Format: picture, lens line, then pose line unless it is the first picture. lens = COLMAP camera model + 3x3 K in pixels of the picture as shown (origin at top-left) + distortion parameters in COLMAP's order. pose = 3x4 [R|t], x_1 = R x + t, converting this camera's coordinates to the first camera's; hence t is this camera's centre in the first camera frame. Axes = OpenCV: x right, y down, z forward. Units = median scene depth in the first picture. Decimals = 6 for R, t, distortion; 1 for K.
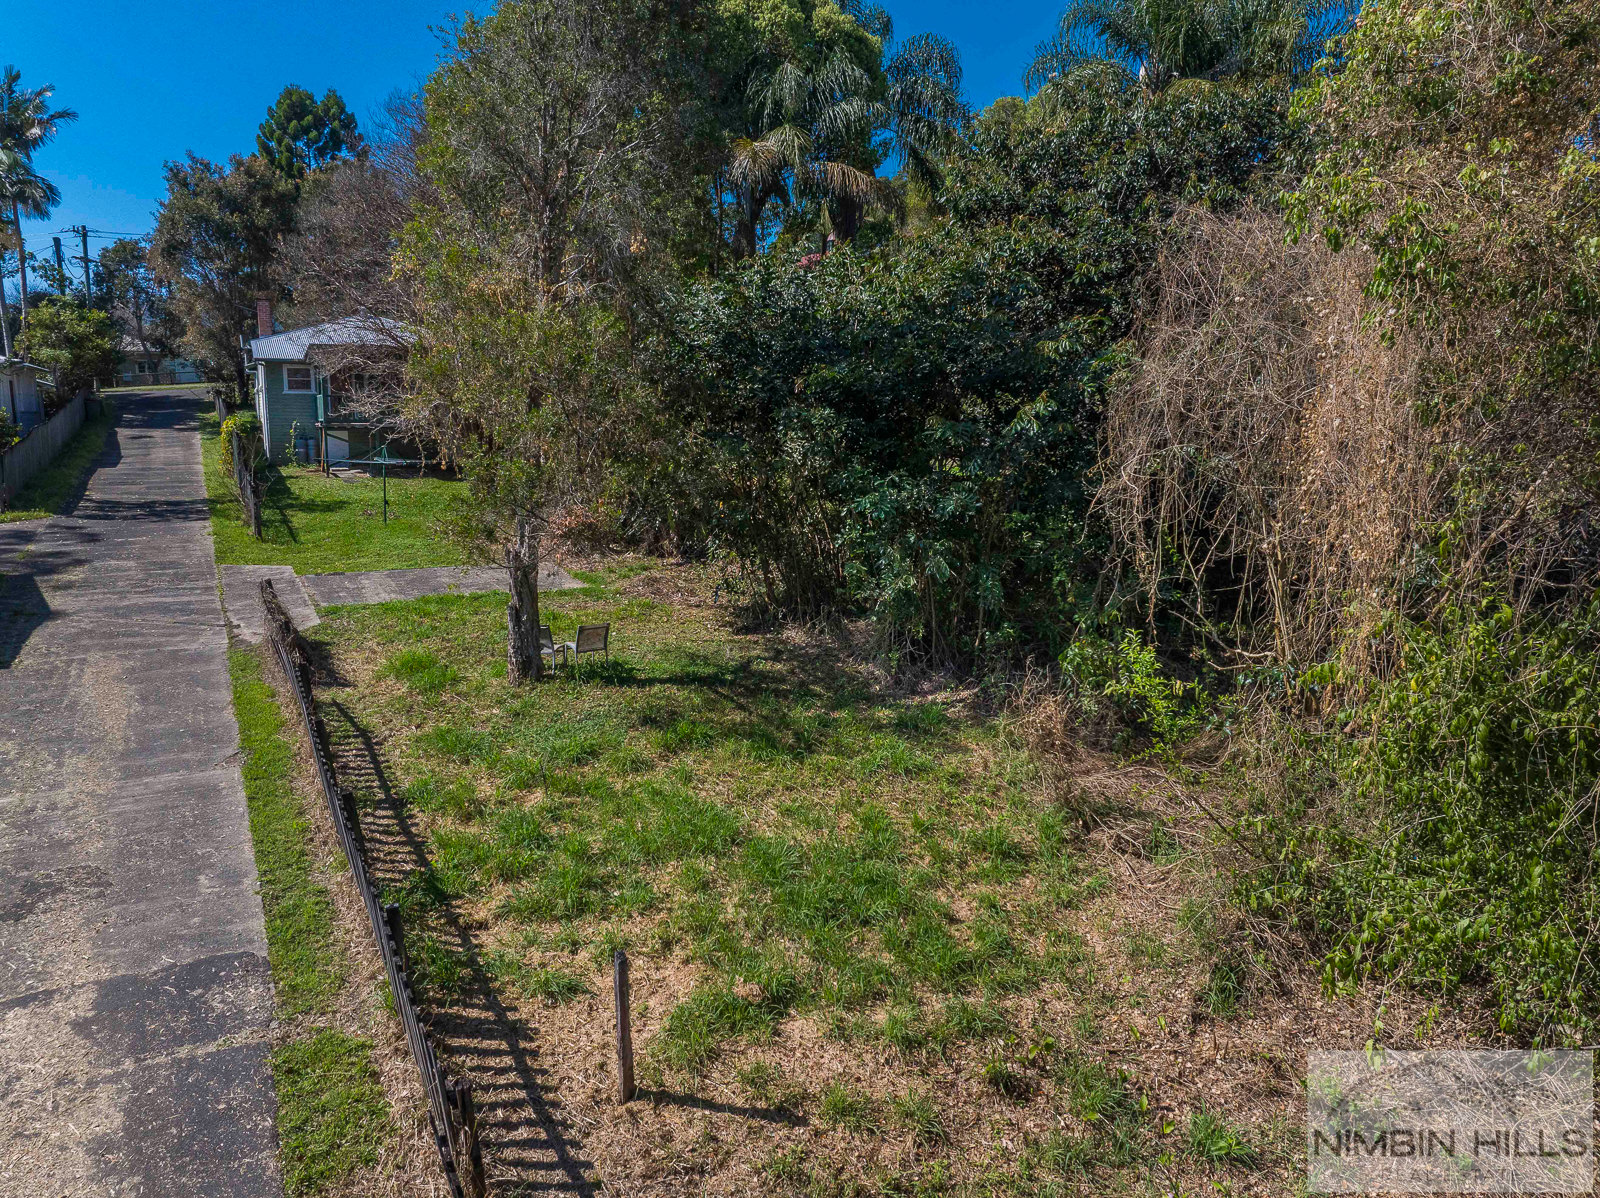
lens RADIAL K [[1114.8, 0, 753.3], [0, 1114.8, 577.4], [0, 0, 1]] dist [-0.003707, -0.003271]
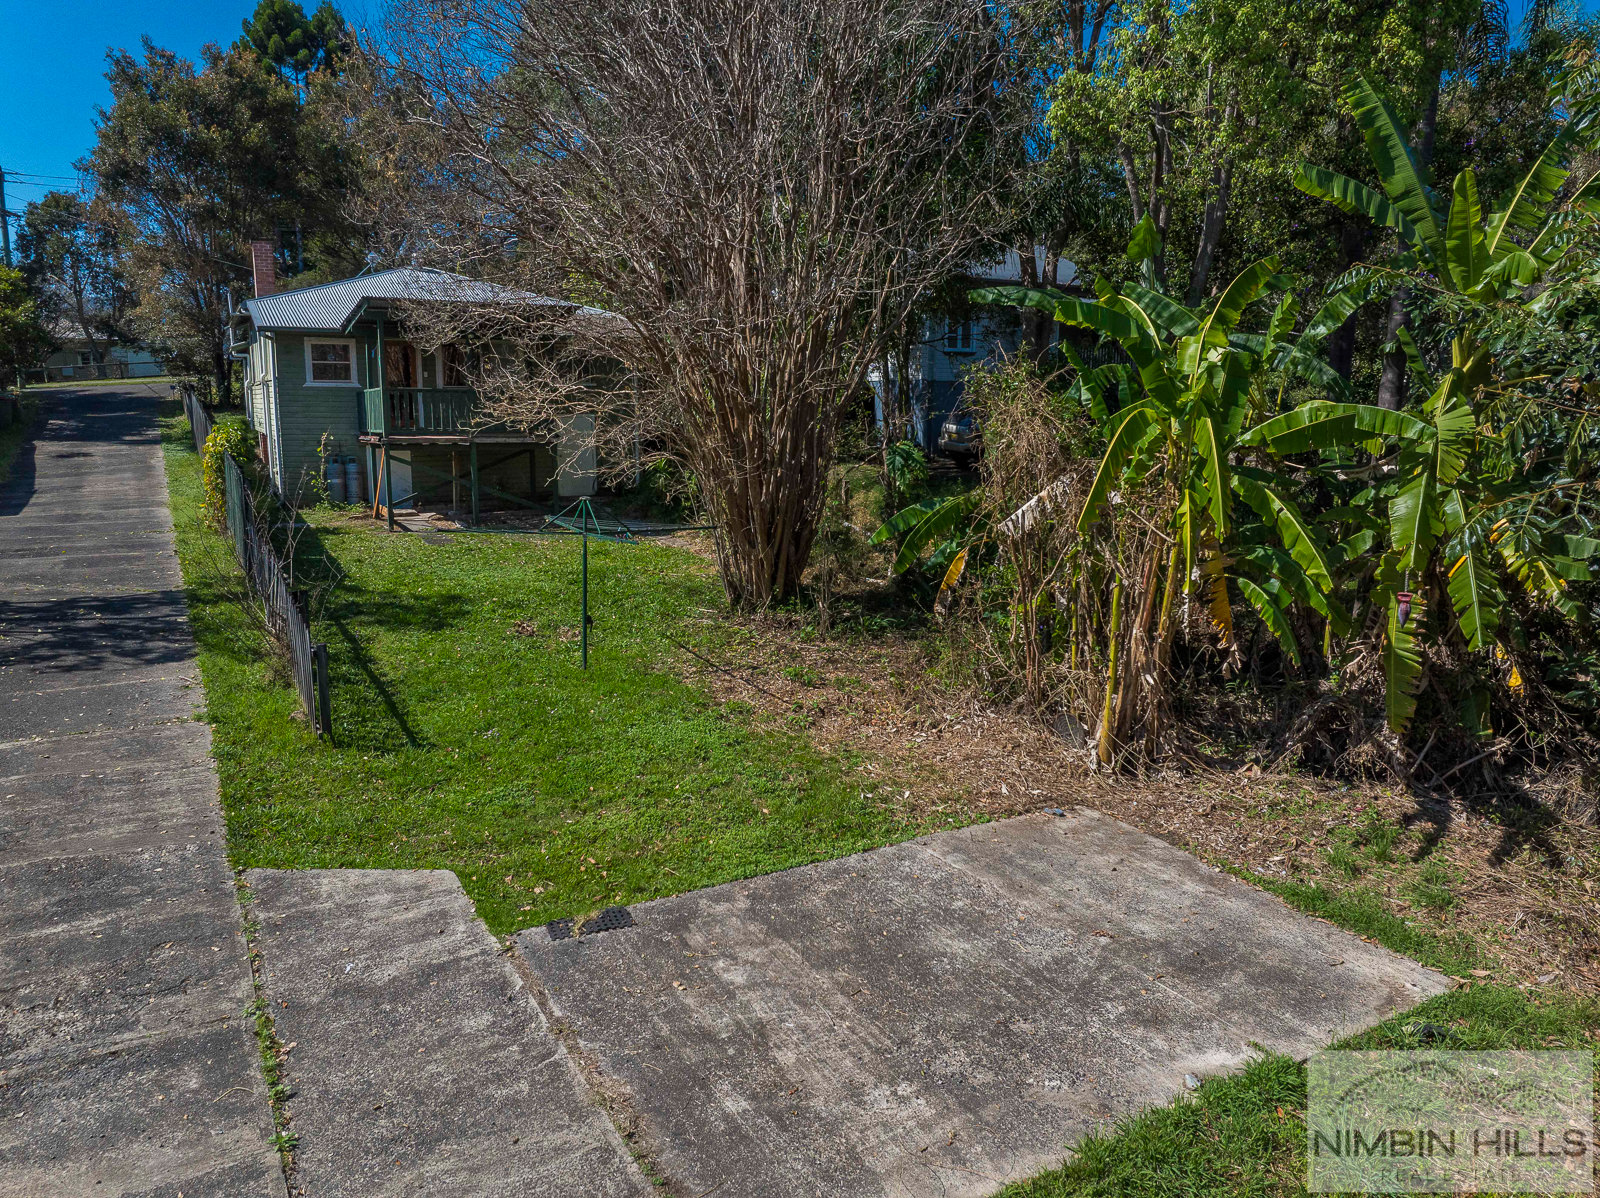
lens RADIAL K [[1123.8, 0, 800.0], [0, 1123.8, 599.0], [0, 0, 1]] dist [-0.033645, 0.003867]
pose [[0.998099, -0.007869, 0.061128, -0.158178], [0.006814, 0.999825, 0.017439, -0.048632], [-0.061255, -0.016989, 0.997978, 0.312823]]
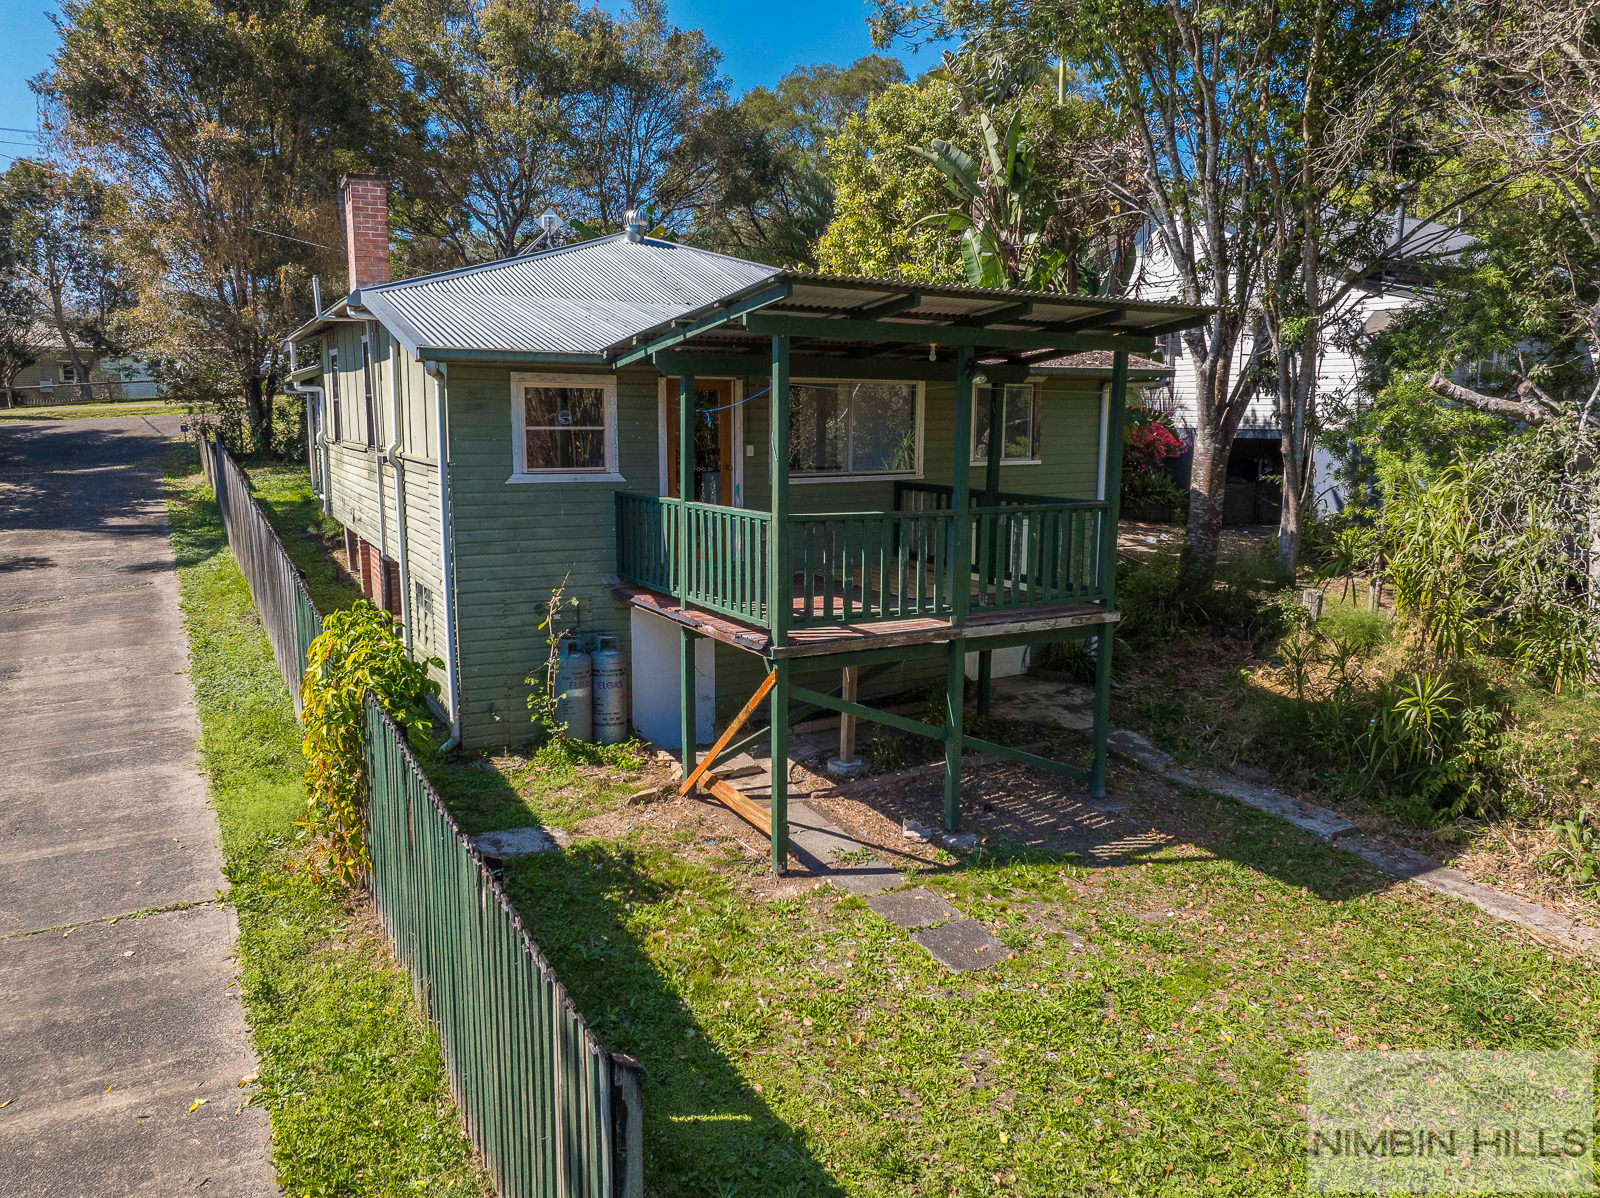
lens RADIAL K [[1123.8, 0, 800.0], [0, 1123.8, 599.0], [0, 0, 1]] dist [-0.033645, 0.003867]
pose [[0.997896, -0.009673, 0.064116, -0.302022], [0.008621, 0.999824, 0.016655, -0.115466], [-0.064266, -0.016067, 0.997803, 0.594825]]
